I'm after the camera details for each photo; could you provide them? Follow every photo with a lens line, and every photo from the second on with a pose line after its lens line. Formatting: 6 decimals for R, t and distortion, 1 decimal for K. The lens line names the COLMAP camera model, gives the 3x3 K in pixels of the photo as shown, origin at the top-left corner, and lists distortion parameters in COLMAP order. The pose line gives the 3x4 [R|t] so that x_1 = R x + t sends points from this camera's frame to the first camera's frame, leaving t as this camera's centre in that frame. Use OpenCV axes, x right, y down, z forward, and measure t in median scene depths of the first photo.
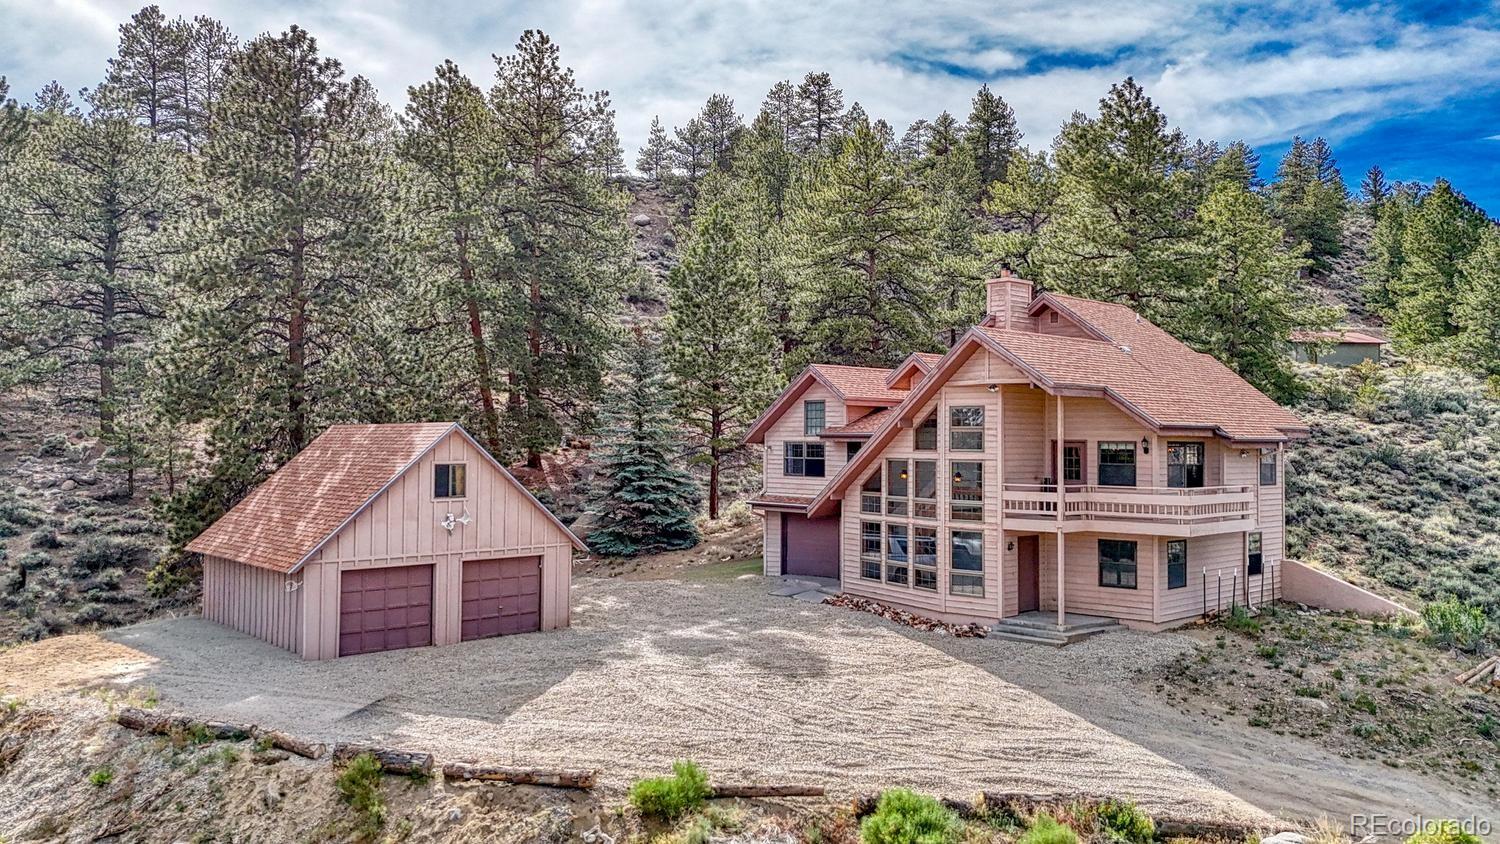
lens RADIAL K [[1105.6, 0, 743.0], [0, 1105.6, 422.3], [0, 0, 1]] dist [0.087331, -0.119779]
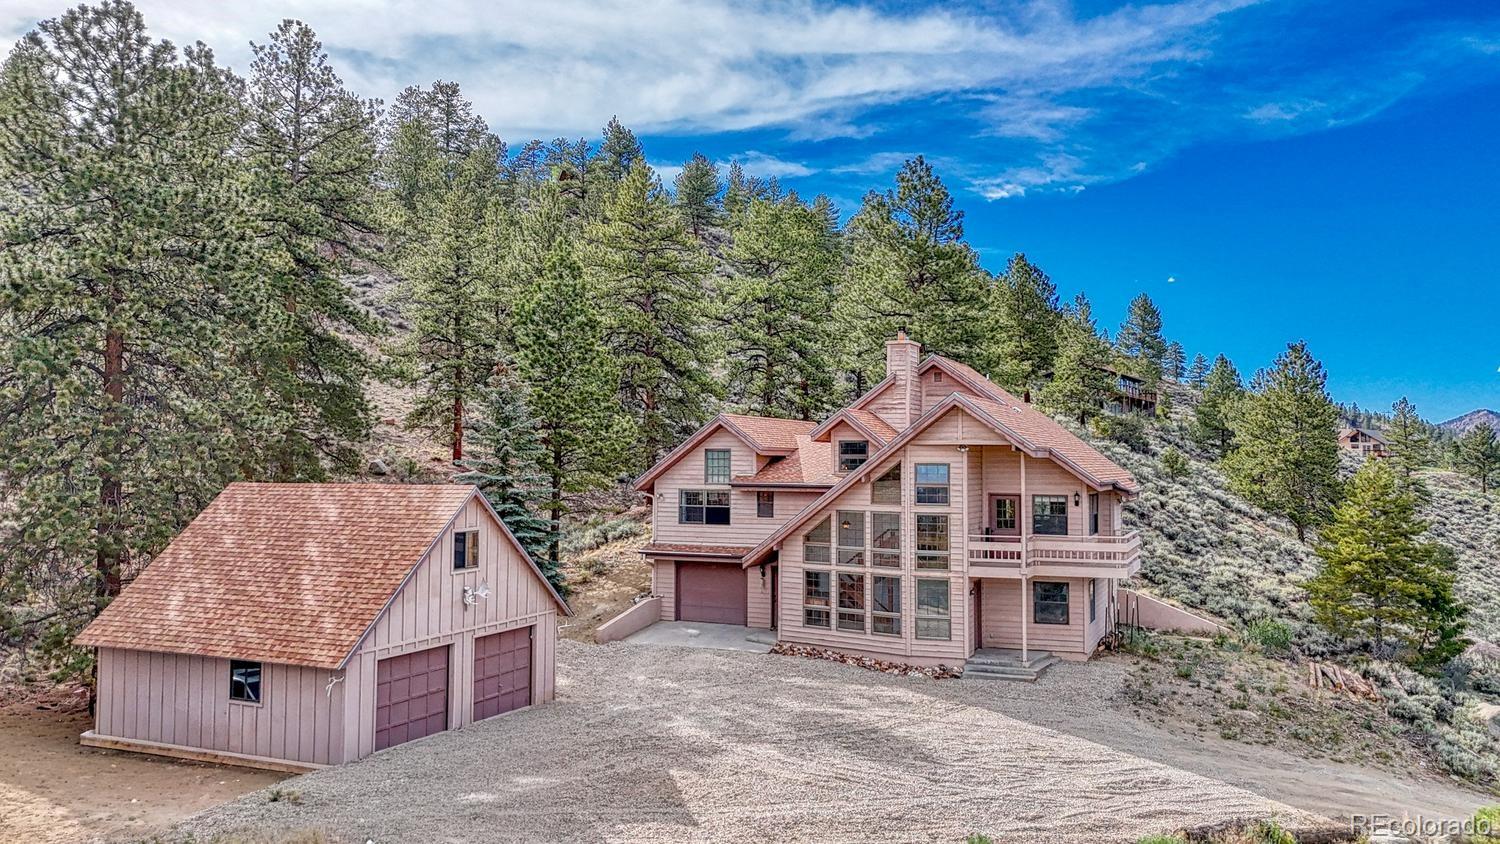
lens RADIAL K [[1105.6, 0, 743.0], [0, 1105.6, 422.3], [0, 0, 1]] dist [0.087331, -0.119779]
pose [[0.919873, 0.011953, 0.392035, -0.387852], [-0.006861, 0.999873, -0.014387, -0.037430], [-0.392157, 0.010545, 0.919838, 0.074445]]
